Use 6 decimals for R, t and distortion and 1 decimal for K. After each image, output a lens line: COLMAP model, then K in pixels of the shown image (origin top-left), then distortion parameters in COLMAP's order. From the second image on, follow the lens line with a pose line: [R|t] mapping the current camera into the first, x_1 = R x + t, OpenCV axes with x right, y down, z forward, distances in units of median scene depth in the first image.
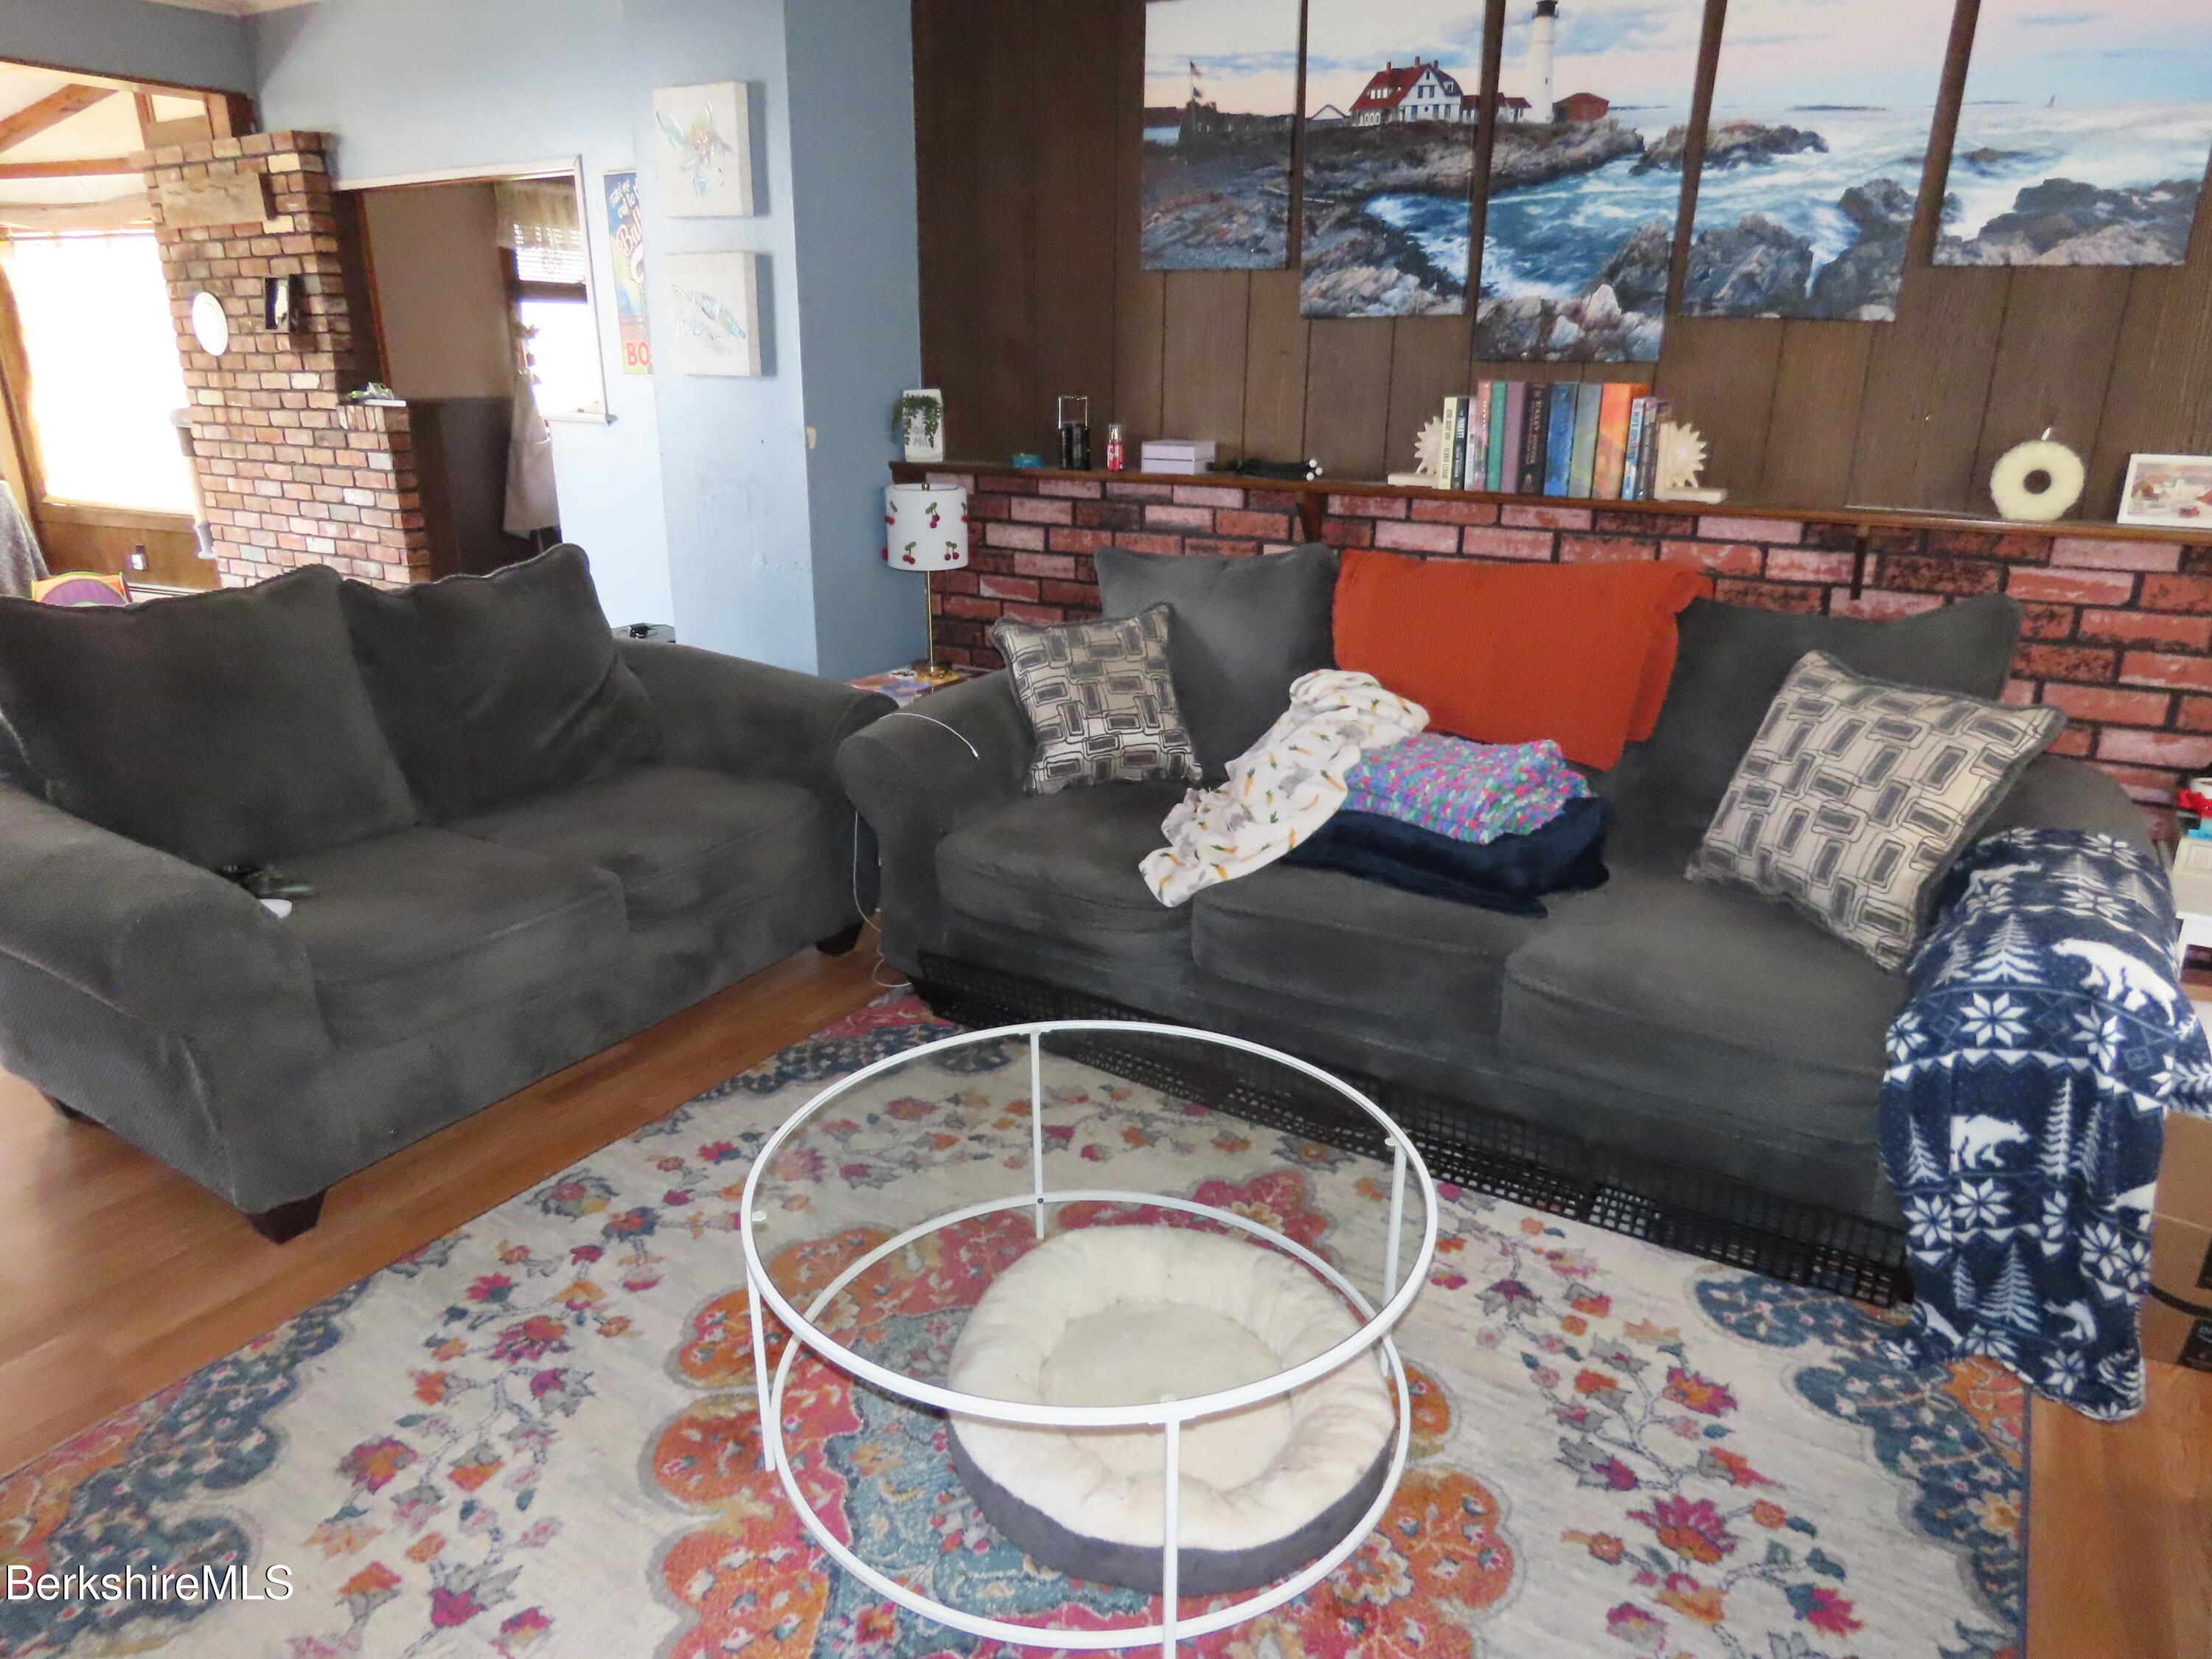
lens RADIAL K [[1419.7, 0, 1106.5], [0, 1419.7, 834.3], [0, 0, 1]] dist [0.000201, -0.000680]
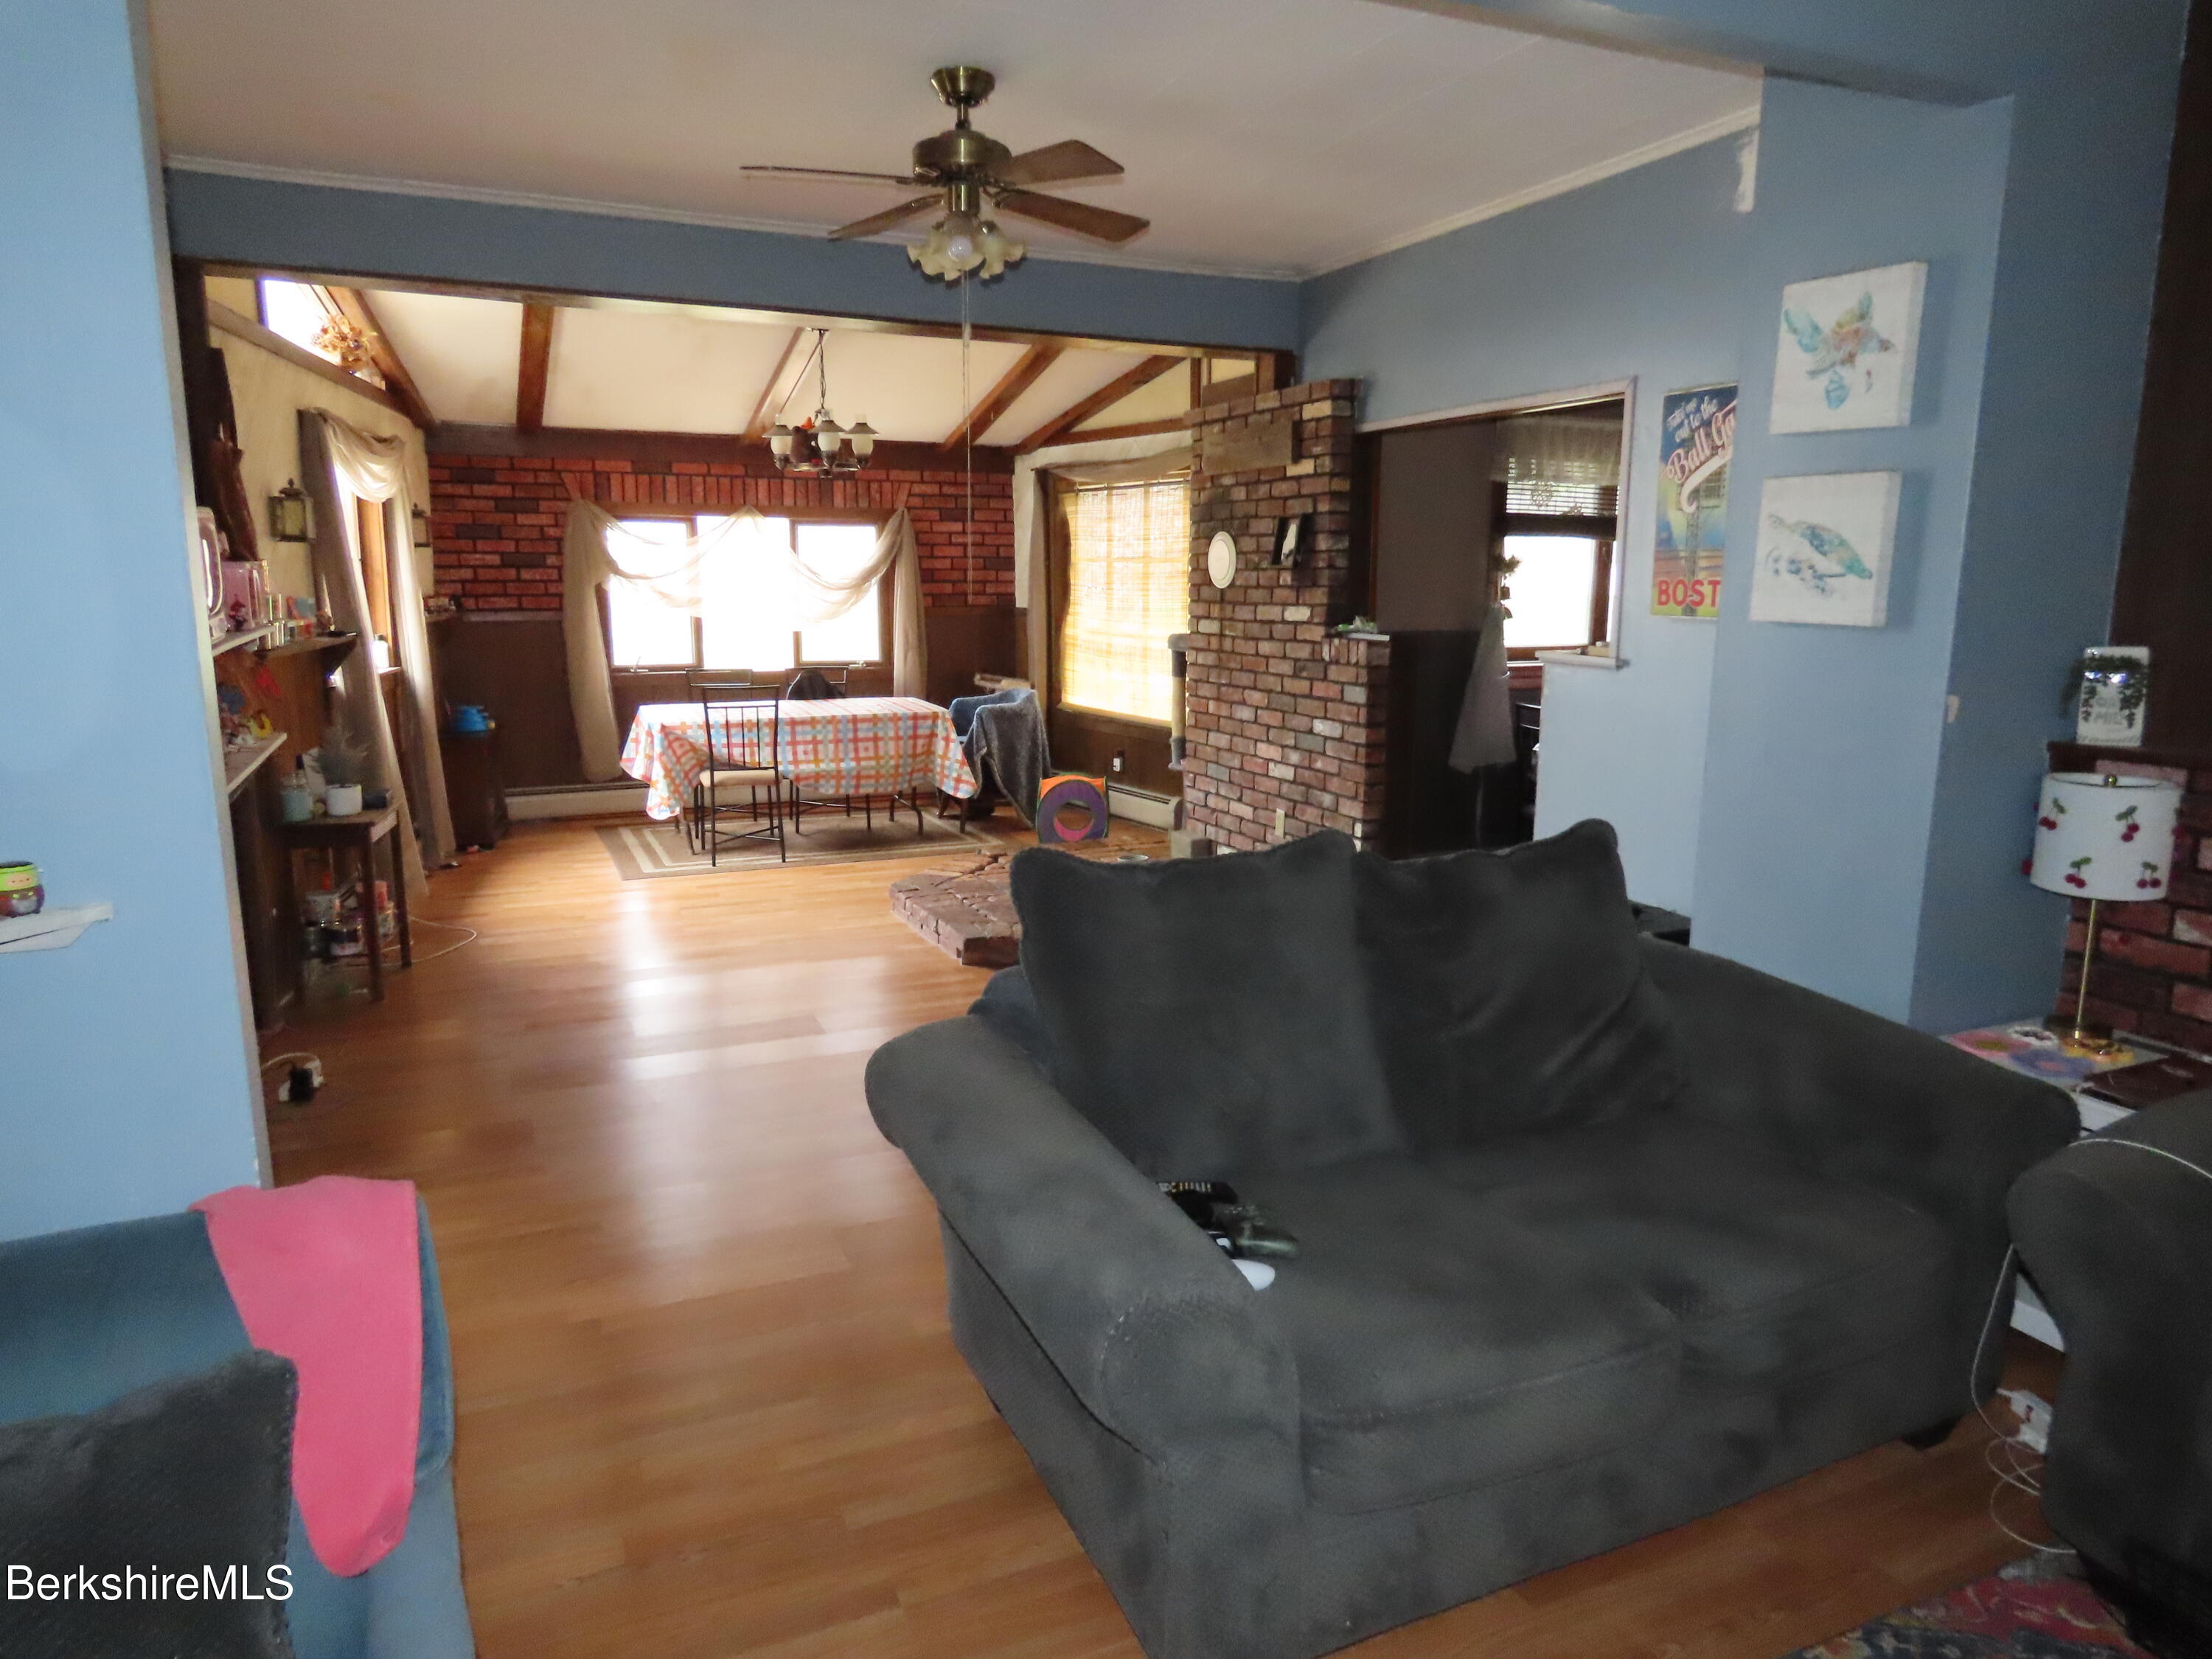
lens RADIAL K [[1406.5, 0, 1102.5], [0, 1406.5, 832.9], [0, 0, 1]] dist [-0.007352, 0.000783]
pose [[0.832170, 0.098117, -0.545771, -0.118232], [-0.176575, 0.979877, -0.093074, -0.048529], [0.525656, 0.173823, 0.832749, 0.118837]]
